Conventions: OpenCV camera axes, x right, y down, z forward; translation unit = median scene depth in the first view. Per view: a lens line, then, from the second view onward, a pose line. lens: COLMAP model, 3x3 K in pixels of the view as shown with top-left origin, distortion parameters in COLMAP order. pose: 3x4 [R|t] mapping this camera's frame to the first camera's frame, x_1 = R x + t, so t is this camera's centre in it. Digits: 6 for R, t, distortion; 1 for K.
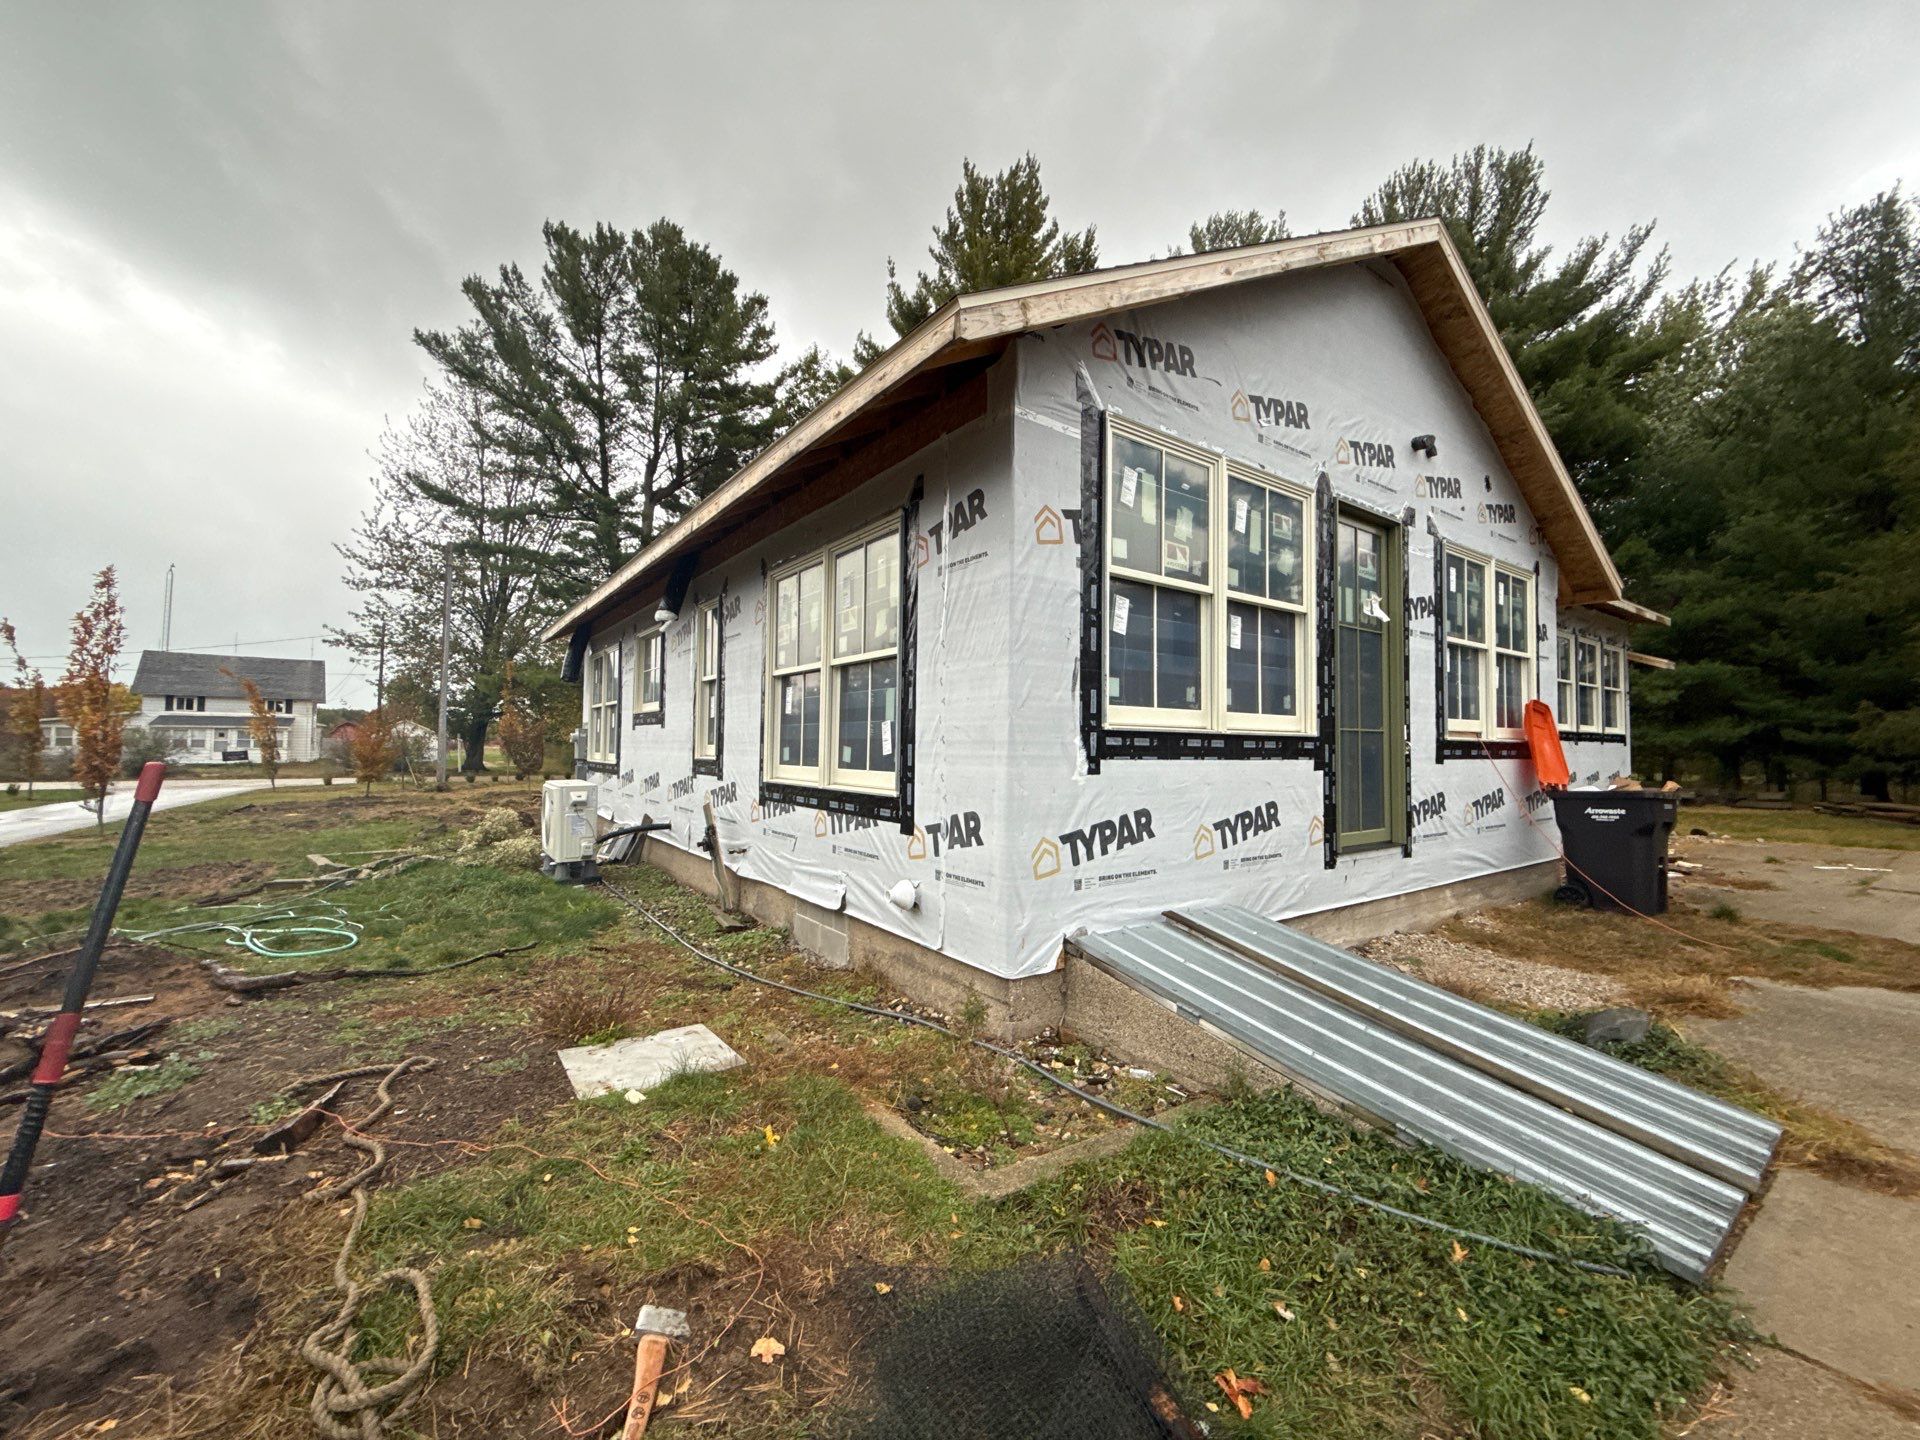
lens RADIAL K [[760.9, 0, 960.0], [0, 760.9, 720.0], [0, 0, 1]] dist [0.000047, 0.000013]
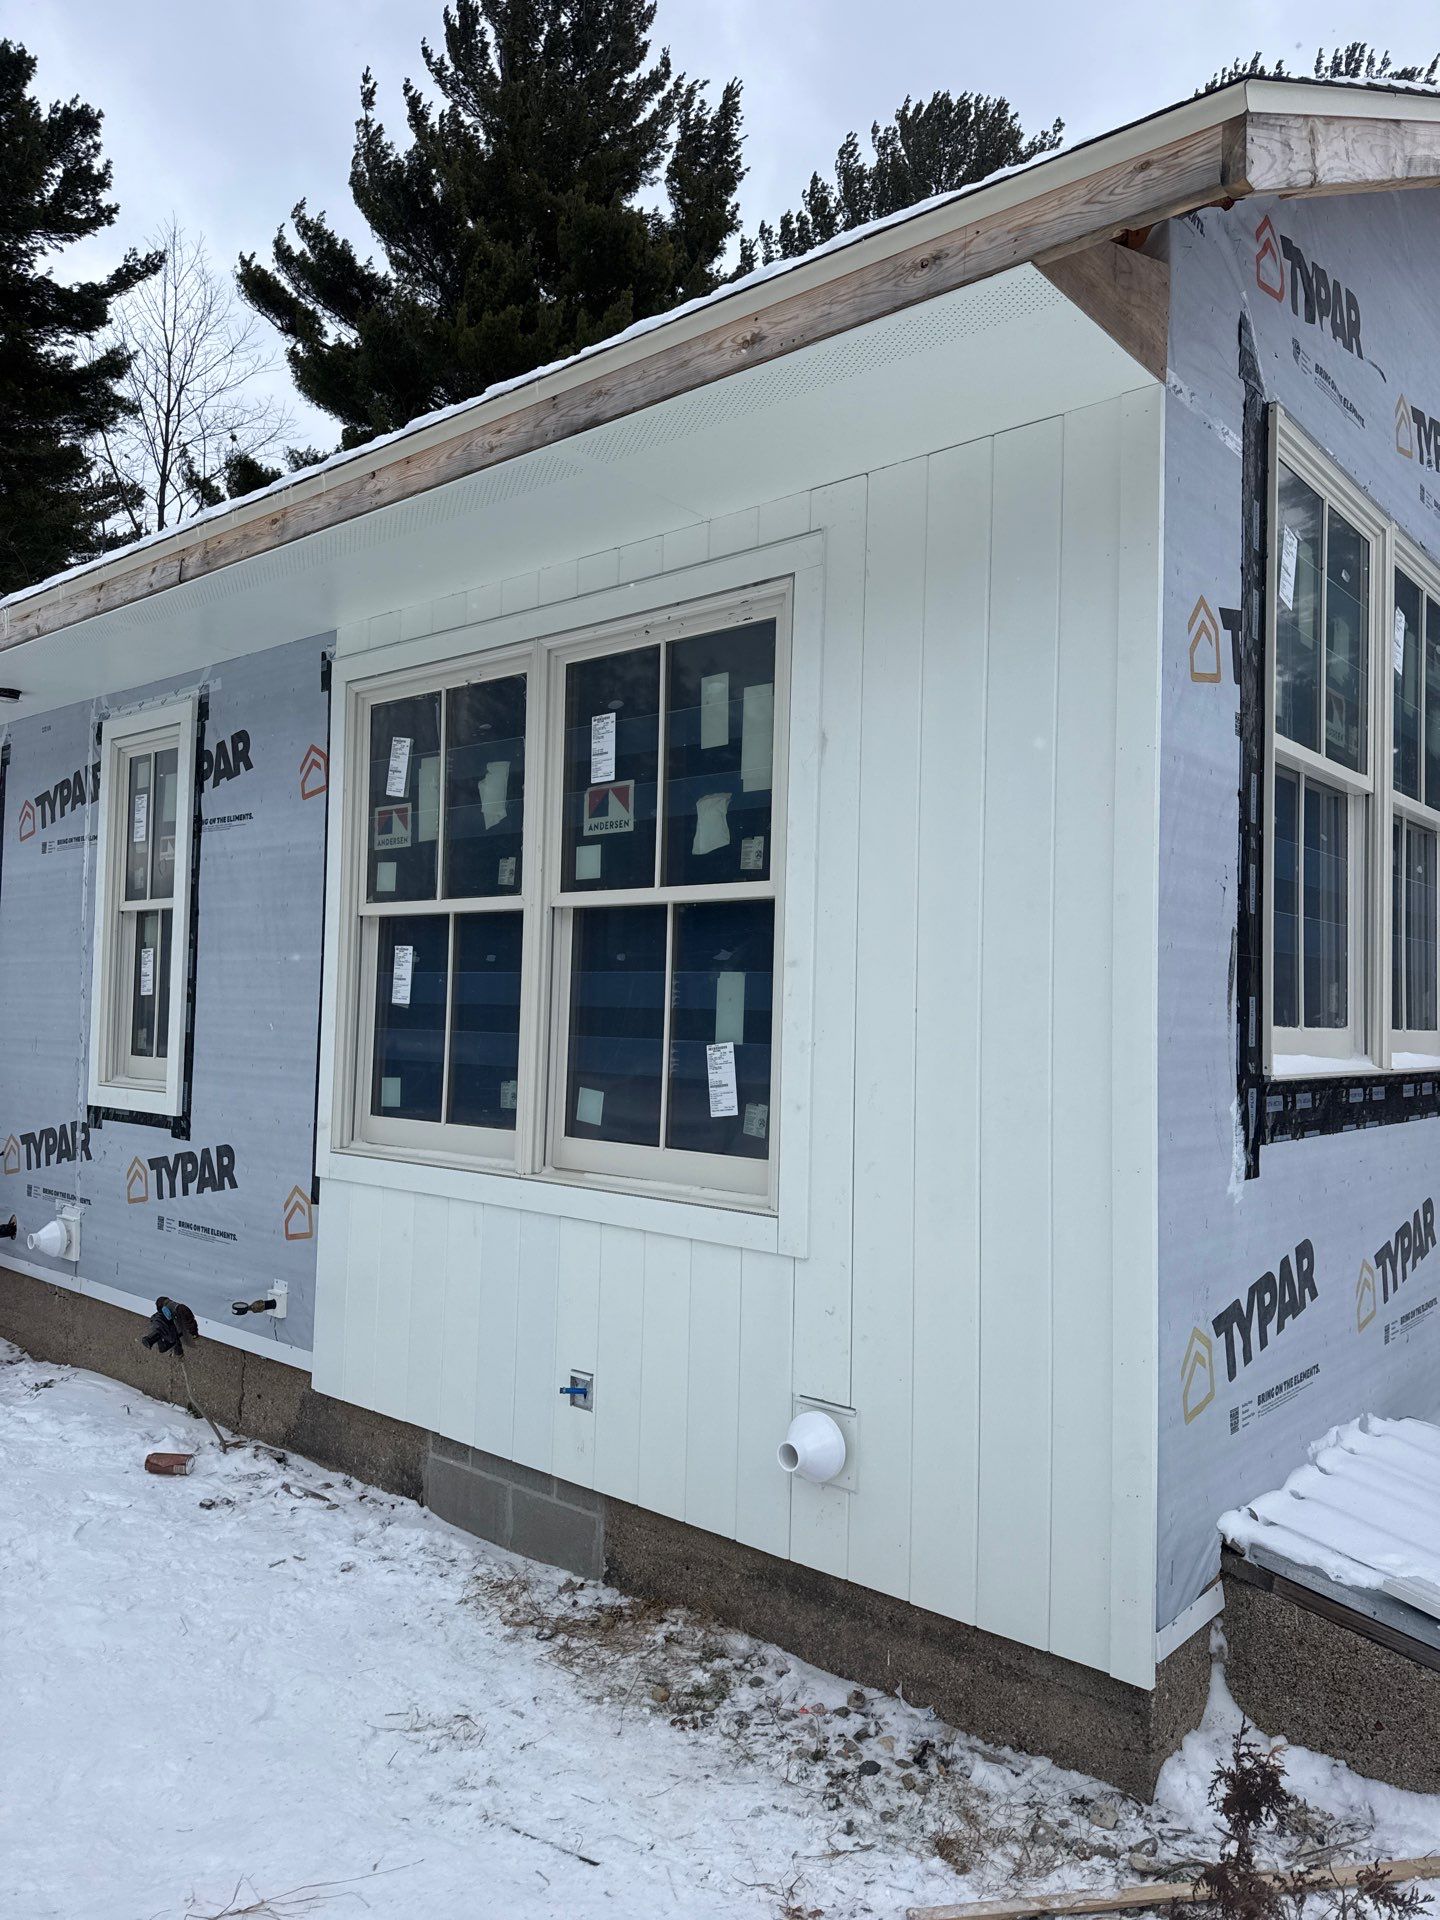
lens RADIAL K [[1358.4, 0, 720.0], [0, 1358.4, 960.0], [0, 0, 1]] dist [0.009500, -0.000157]
pose [[0.973017, 0.021386, 0.229741, -0.200191], [-0.021616, 0.999765, -0.001513, -0.032269], [-0.229719, -0.003494, 0.973251, 0.155217]]
